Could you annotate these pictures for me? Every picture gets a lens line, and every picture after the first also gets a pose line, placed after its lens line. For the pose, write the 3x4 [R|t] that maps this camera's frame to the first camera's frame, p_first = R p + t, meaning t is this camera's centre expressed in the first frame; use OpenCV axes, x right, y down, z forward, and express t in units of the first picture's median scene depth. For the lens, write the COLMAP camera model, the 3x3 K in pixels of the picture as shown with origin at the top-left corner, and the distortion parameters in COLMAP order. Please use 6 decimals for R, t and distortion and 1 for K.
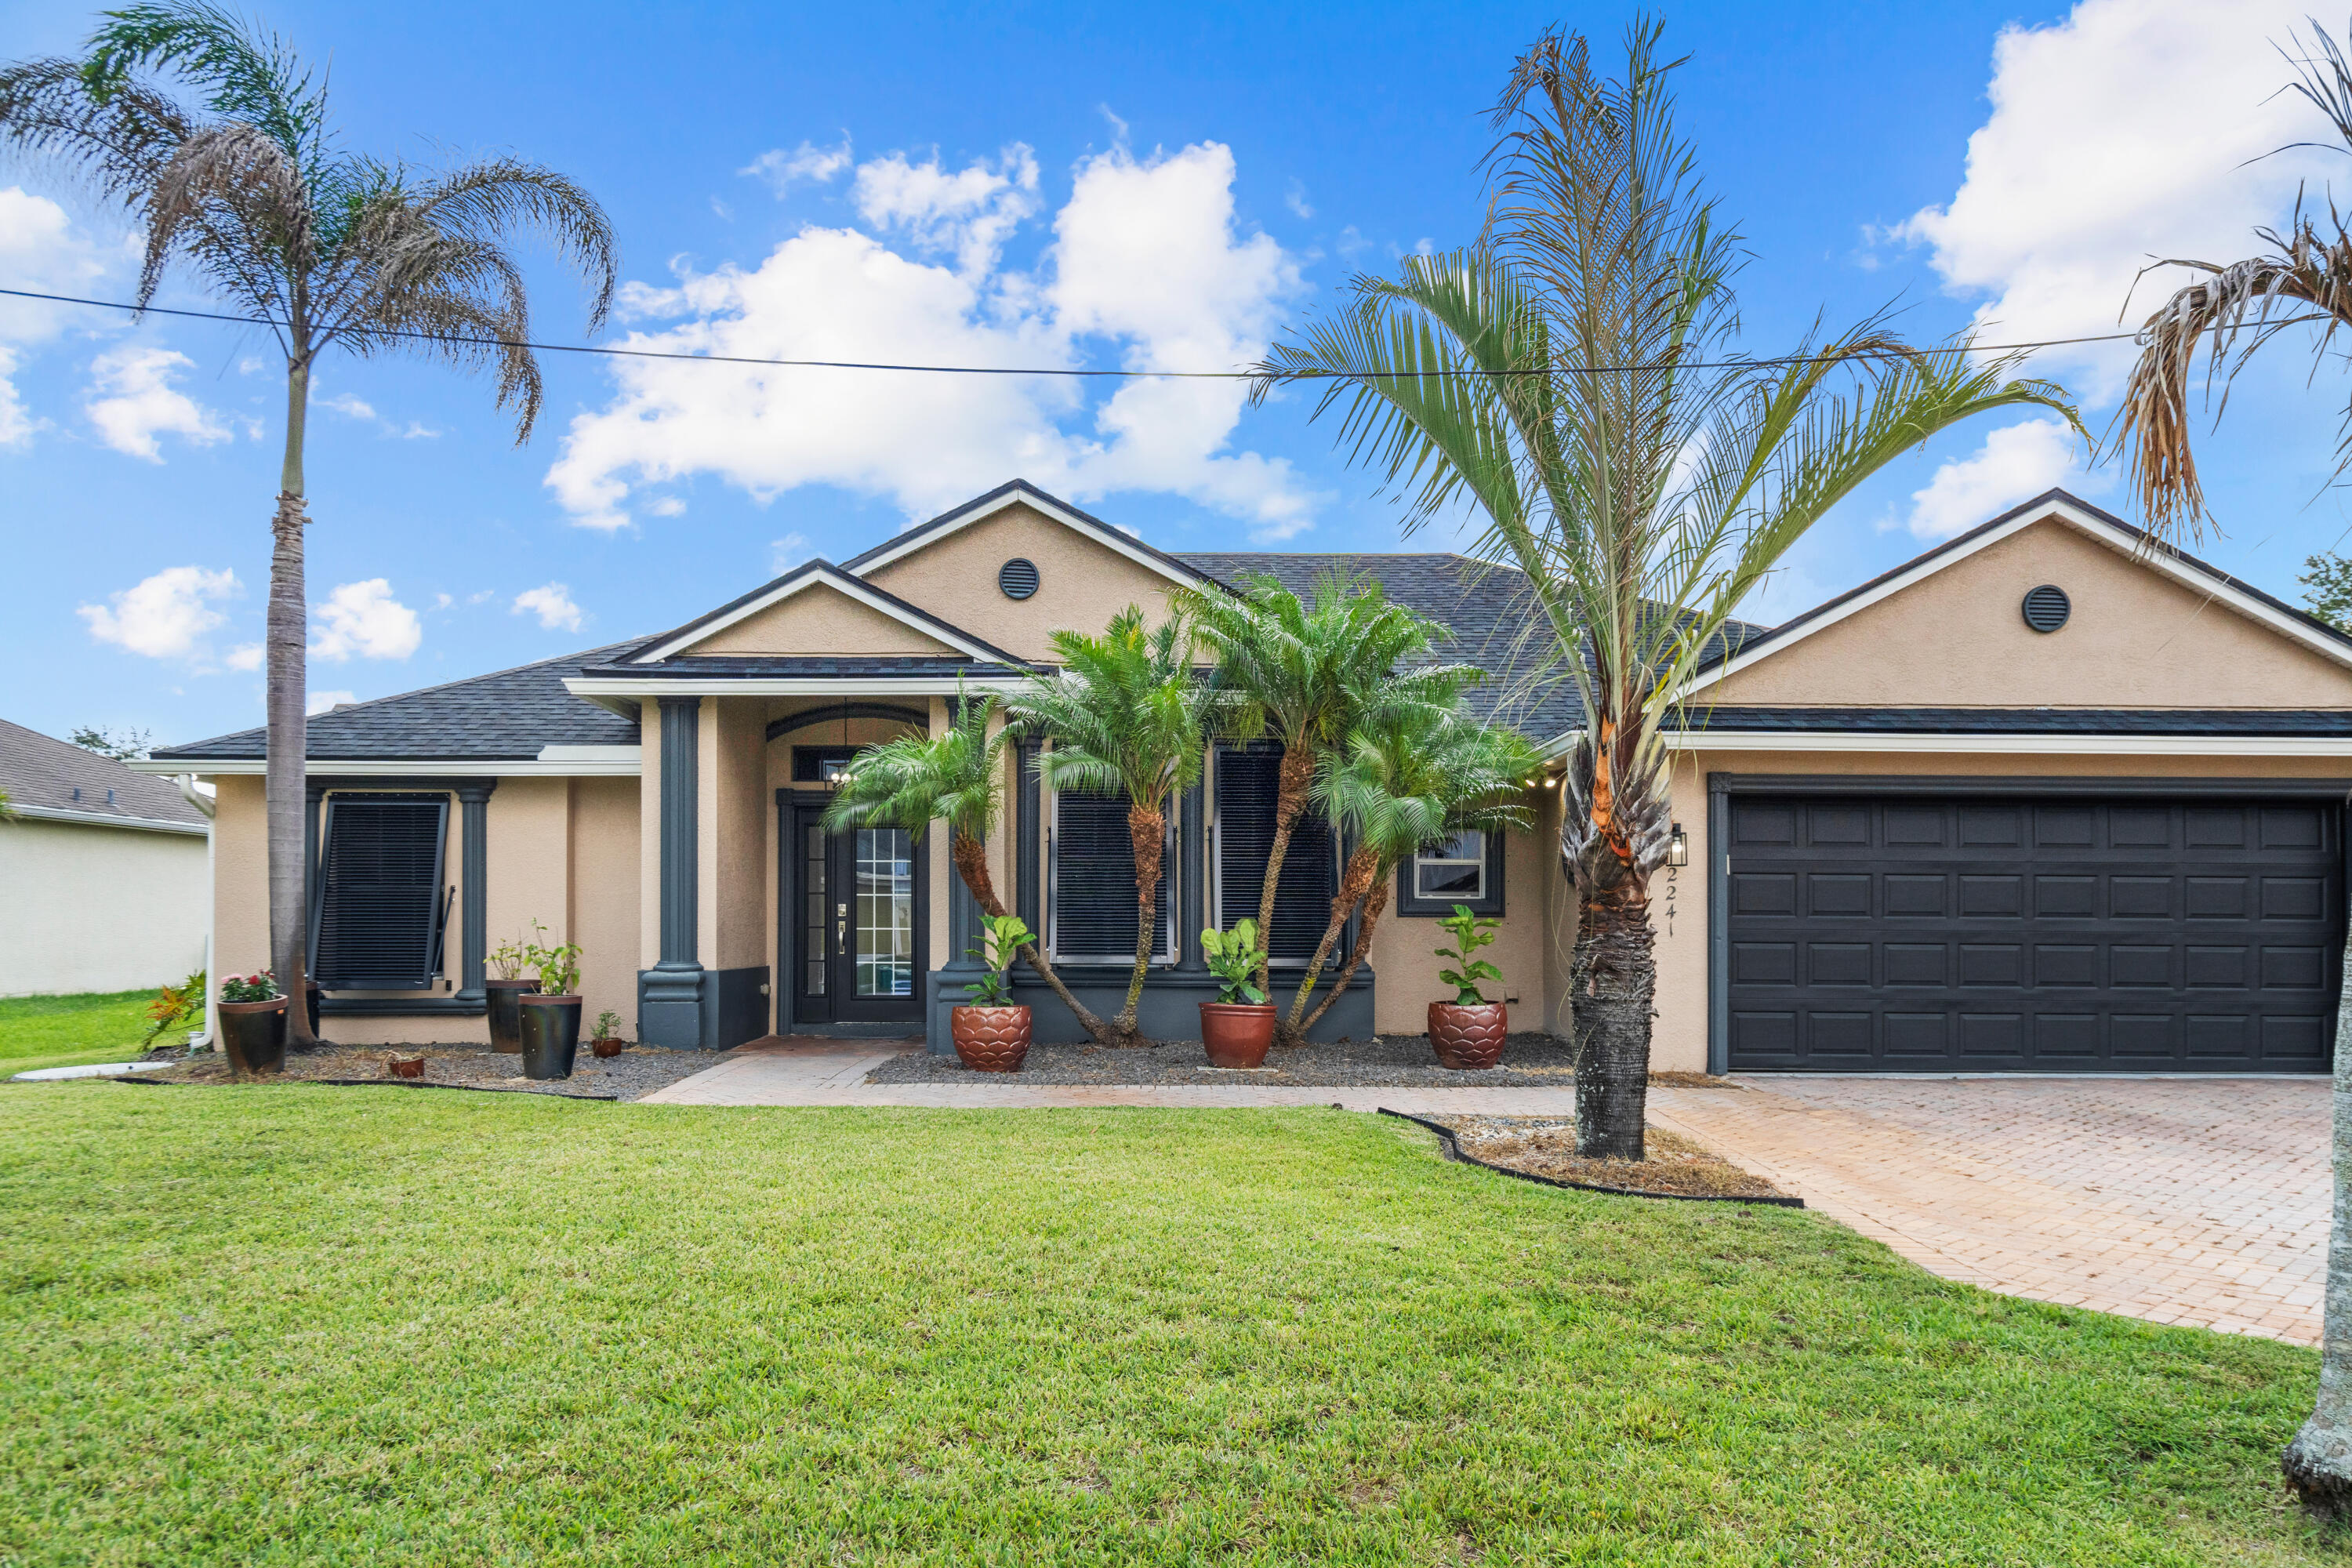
lens RADIAL K [[1615.7, 0, 1174.1], [0, 1615.7, 828.8], [0, 0, 1]] dist [0.007312, -0.001945]
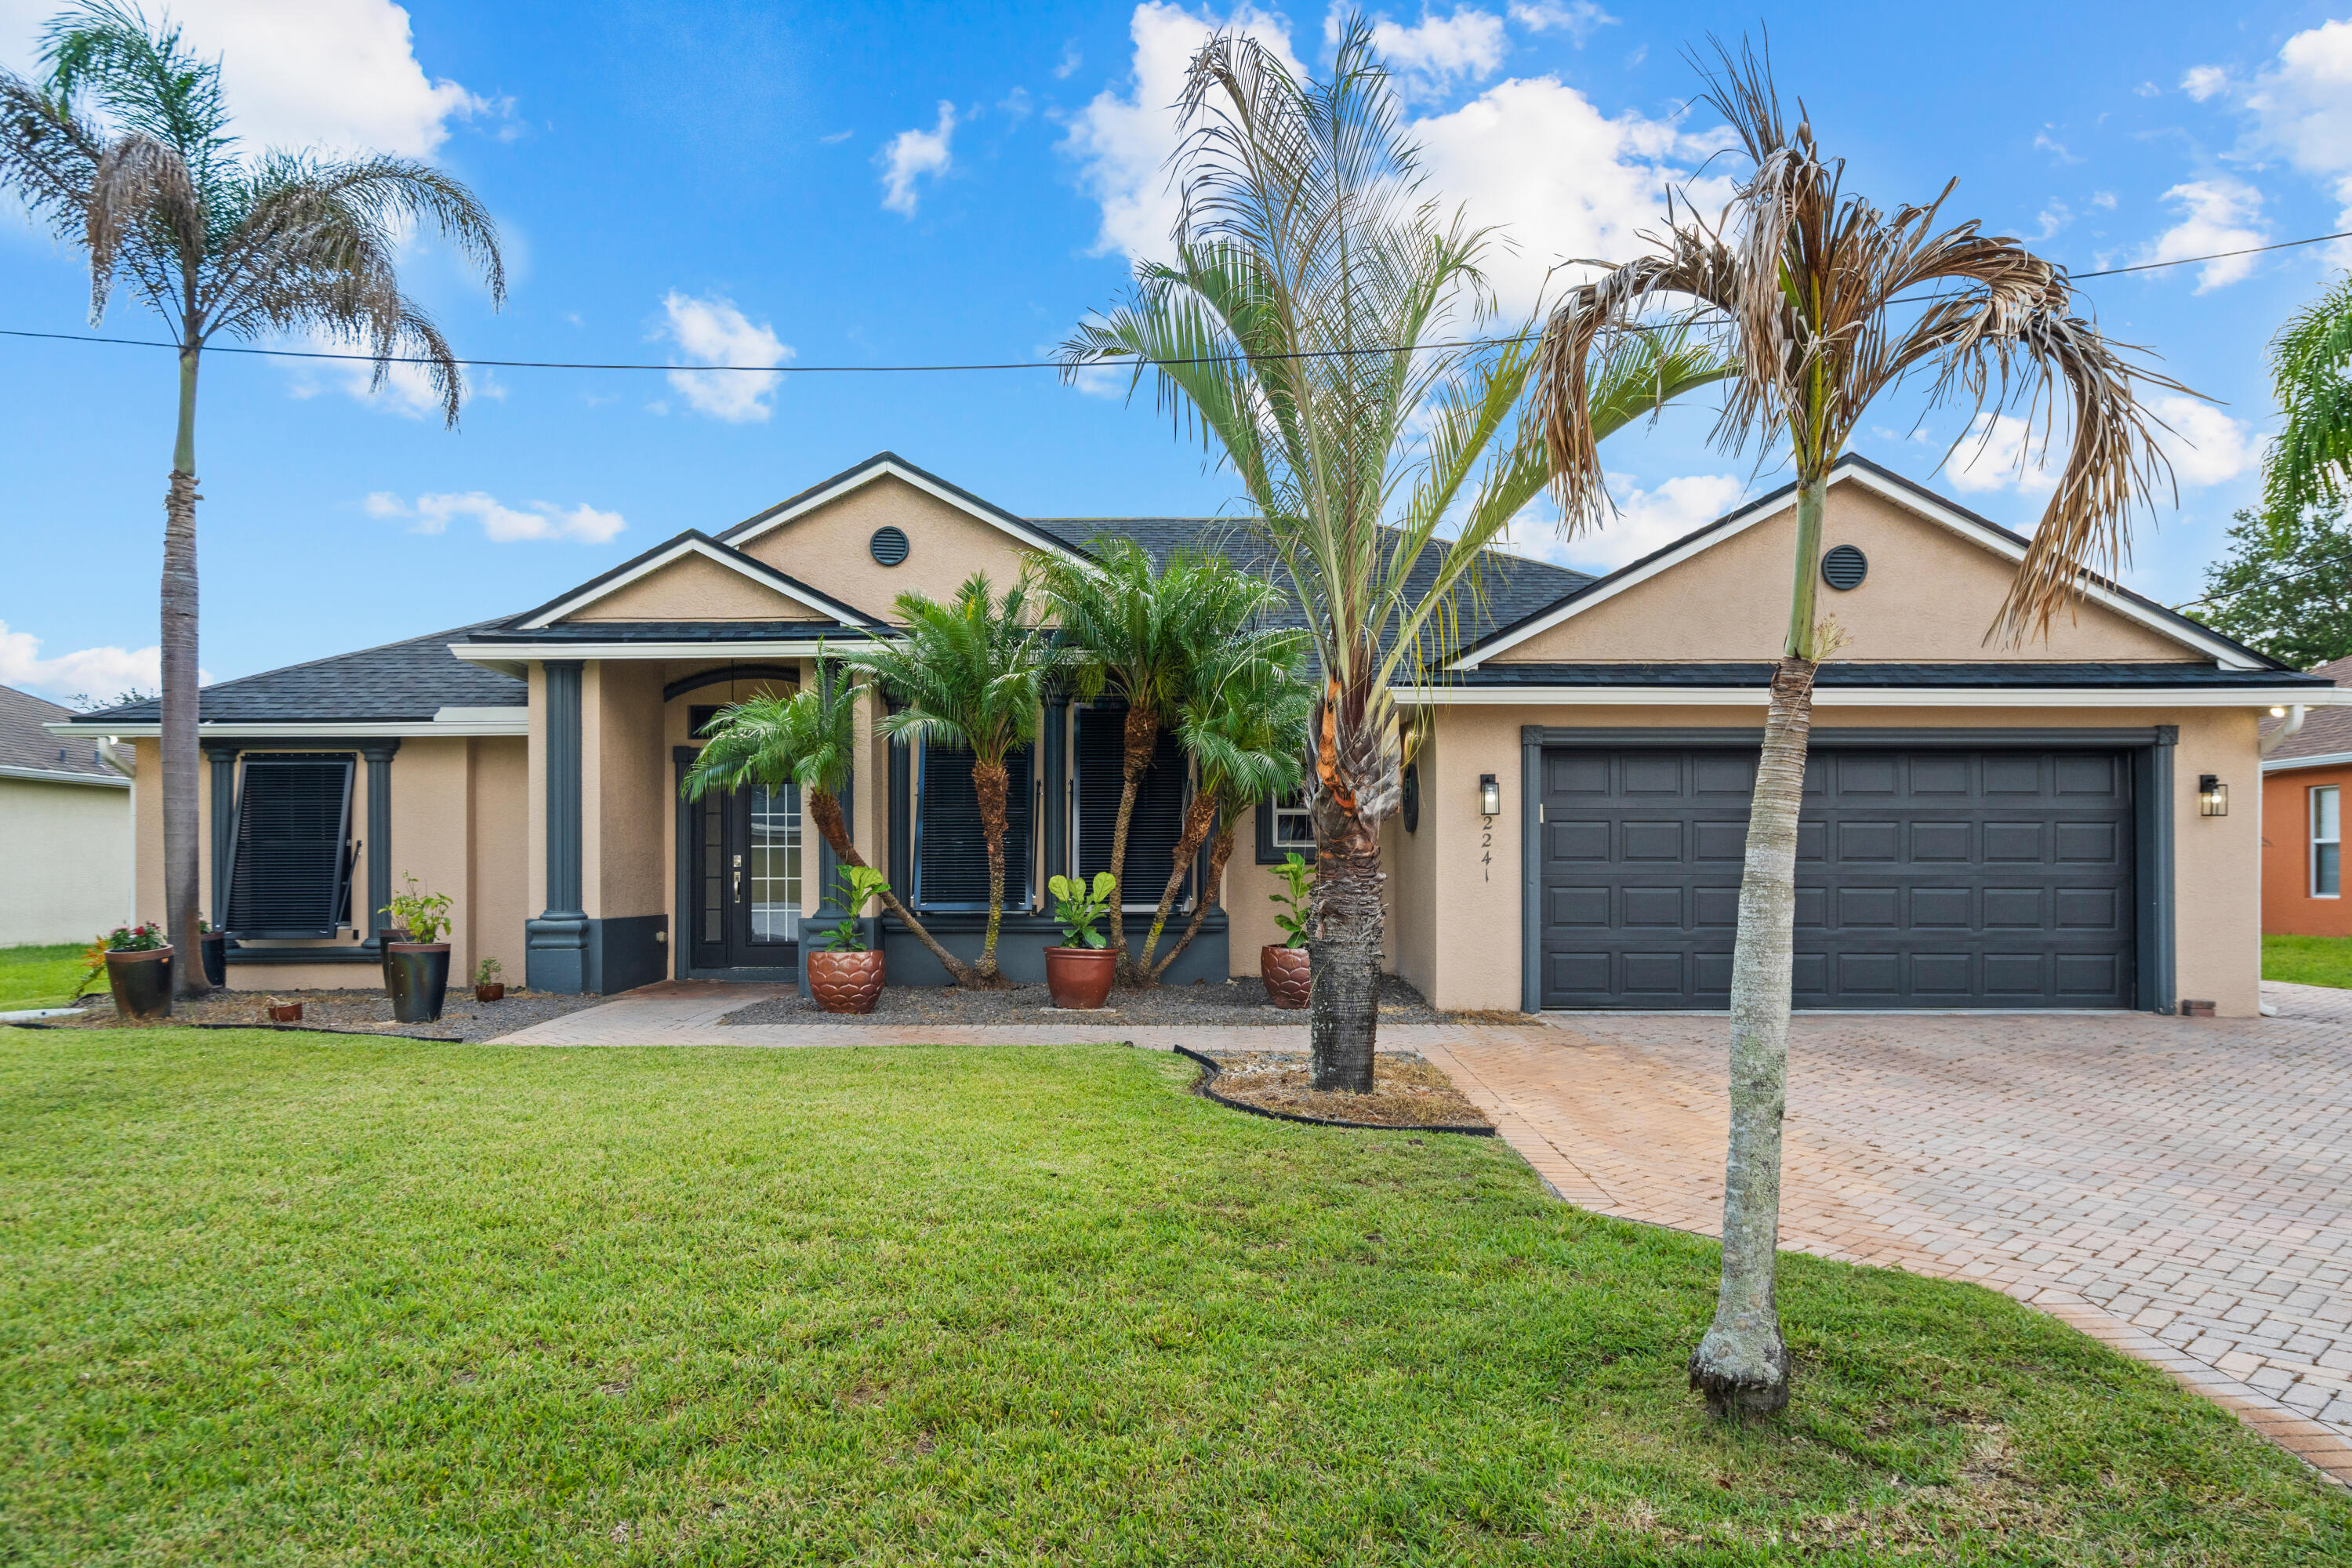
lens RADIAL K [[1556.2, 0, 1176.0], [0, 1556.2, 784.0], [0, 0, 1]] dist [0.008355, 0.001340]
pose [[0.999903, -0.006393, -0.012410, 0.116020], [0.006427, 0.999976, 0.002661, -0.001154], [0.012393, -0.002740, 0.999919, -0.016391]]
